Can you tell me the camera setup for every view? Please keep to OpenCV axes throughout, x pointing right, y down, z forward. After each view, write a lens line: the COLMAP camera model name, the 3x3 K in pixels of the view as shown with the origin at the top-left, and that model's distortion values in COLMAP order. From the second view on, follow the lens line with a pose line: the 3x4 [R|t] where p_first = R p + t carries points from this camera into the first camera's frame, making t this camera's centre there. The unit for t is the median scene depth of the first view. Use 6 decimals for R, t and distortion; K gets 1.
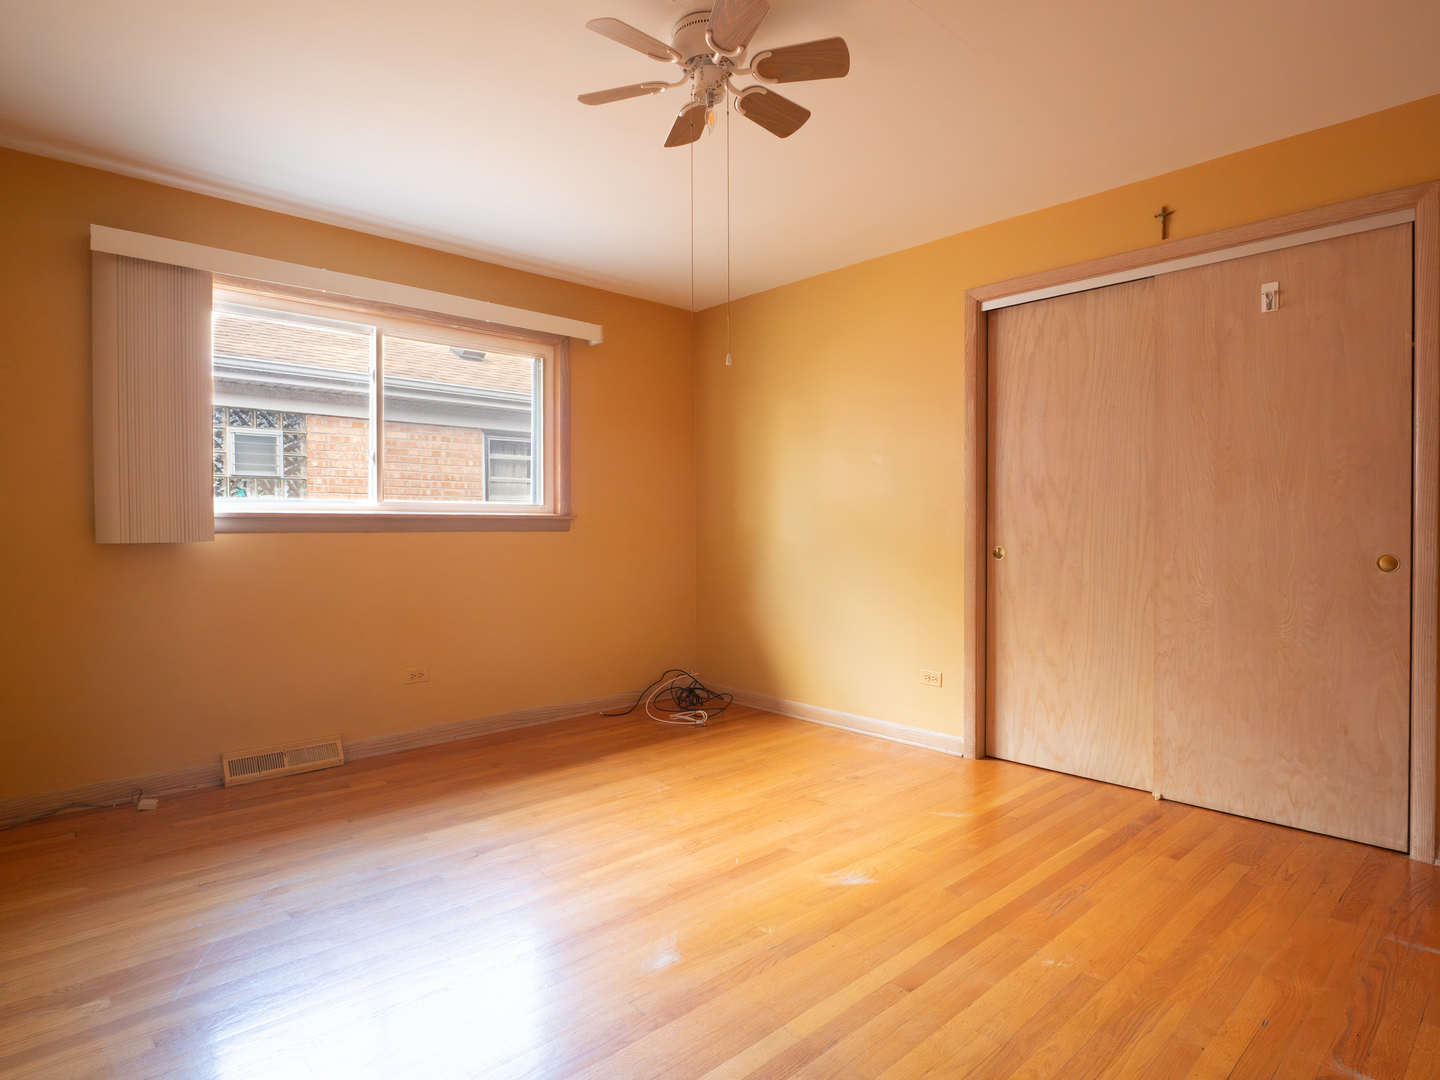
lens RADIAL K [[808.2, 0, 720.0], [0, 808.2, 540.0], [0, 0, 1]] dist [-0.004008, -0.001052]
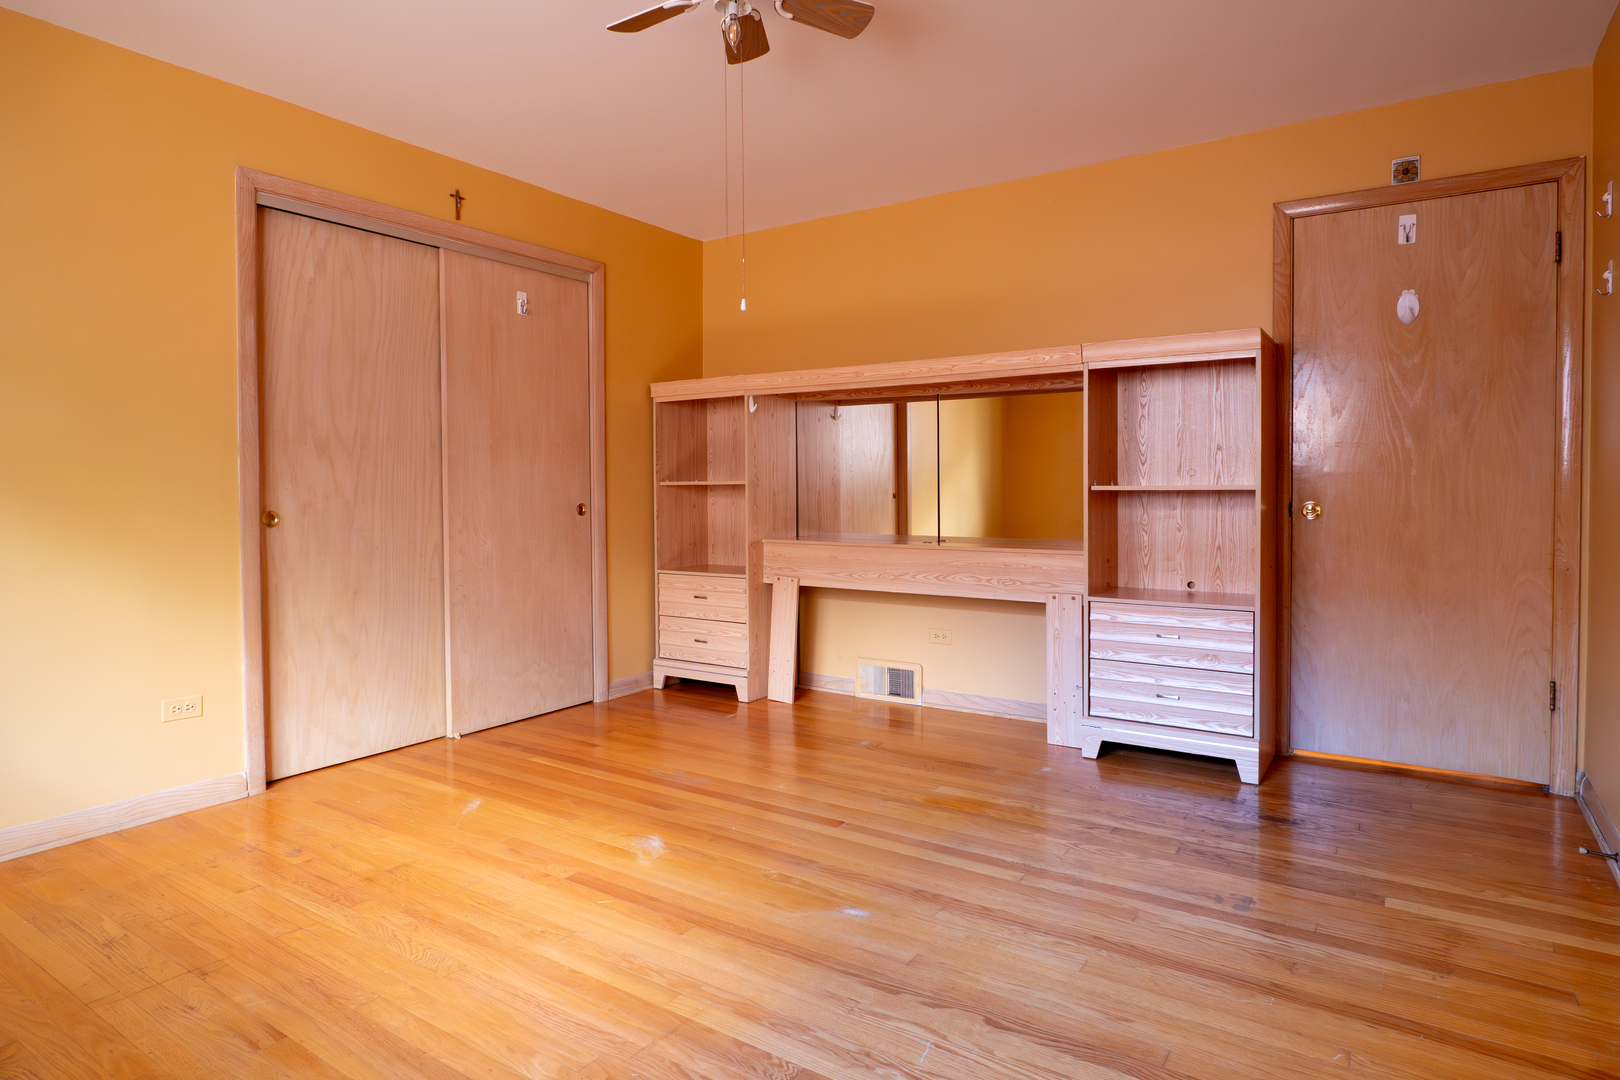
lens RADIAL K [[844.9, 0, 810.0], [0, 844.9, 505.6], [0, 0, 1]] dist [-0.000344, 0.000139]
pose [[-0.193363, -0.020210, 0.980919, -0.667464], [0.018972, 0.999524, 0.024334, -0.007851], [-0.980944, 0.023316, -0.192888, 0.768425]]
